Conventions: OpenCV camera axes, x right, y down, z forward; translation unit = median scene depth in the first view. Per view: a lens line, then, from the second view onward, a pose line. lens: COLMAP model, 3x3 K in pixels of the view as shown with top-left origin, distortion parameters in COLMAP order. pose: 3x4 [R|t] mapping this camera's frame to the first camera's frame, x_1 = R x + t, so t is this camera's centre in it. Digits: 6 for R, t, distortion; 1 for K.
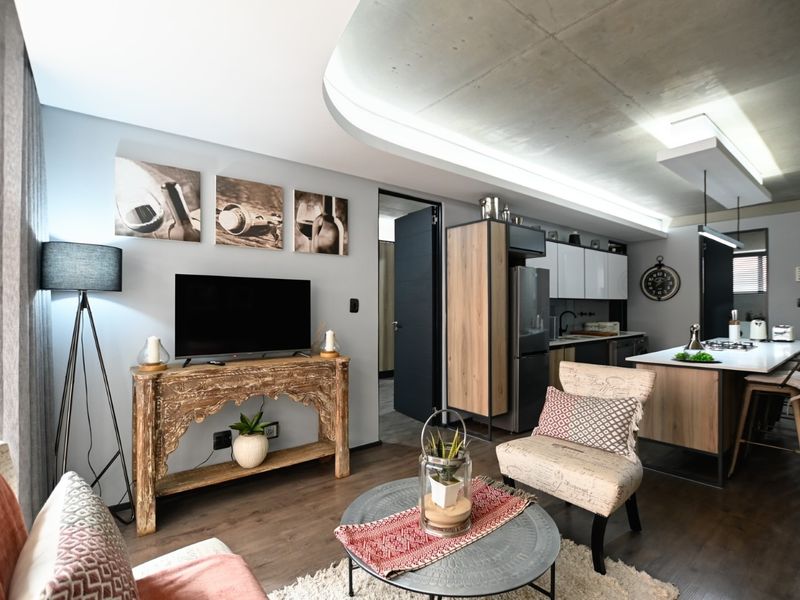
lens RADIAL K [[406.7, 0, 388.5], [0, 406.7, 309.3], [0, 0, 1]] dist [-0.022569, 0.000673]
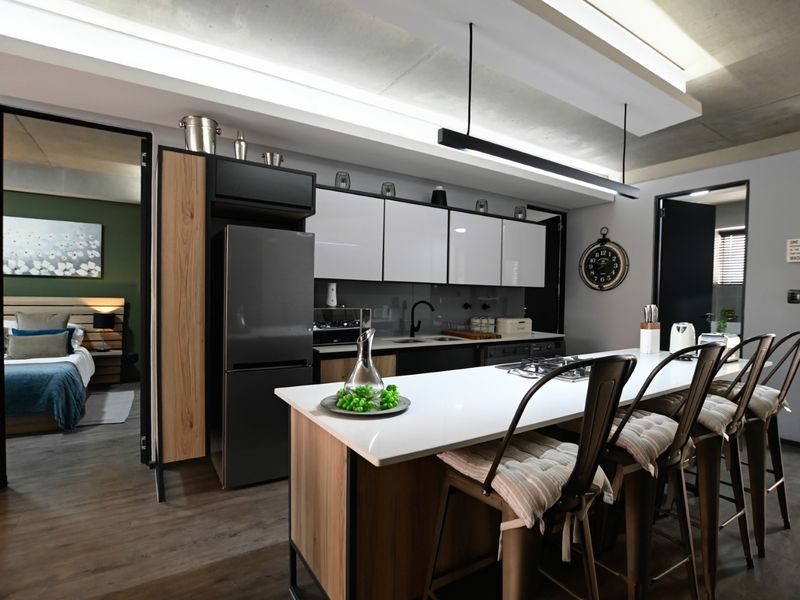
lens RADIAL K [[404.8, 0, 404.1], [0, 404.8, 309.9], [0, 0, 1]] dist [-0.026561, 0.001512]
pose [[0.993469, 0.025738, -0.111157, 0.472766], [-0.022604, 0.999313, 0.029363, -0.000049], [0.111837, -0.026659, 0.993369, 0.294302]]
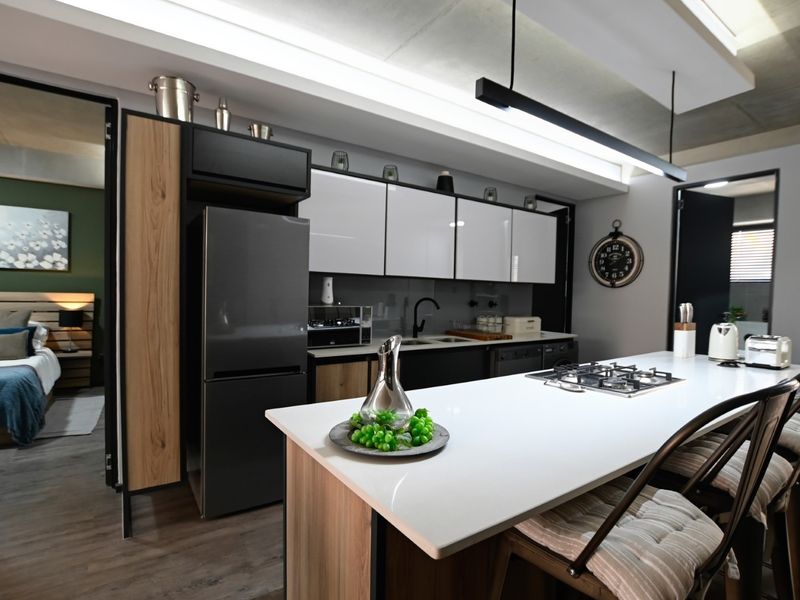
lens RADIAL K [[404.8, 0, 404.1], [0, 404.8, 309.9], [0, 0, 1]] dist [-0.026561, 0.001512]
pose [[0.996534, 0.029565, -0.077760, 0.441976], [-0.026739, 0.998953, 0.037125, 0.000518], [0.078776, -0.034917, 0.996281, 0.355711]]
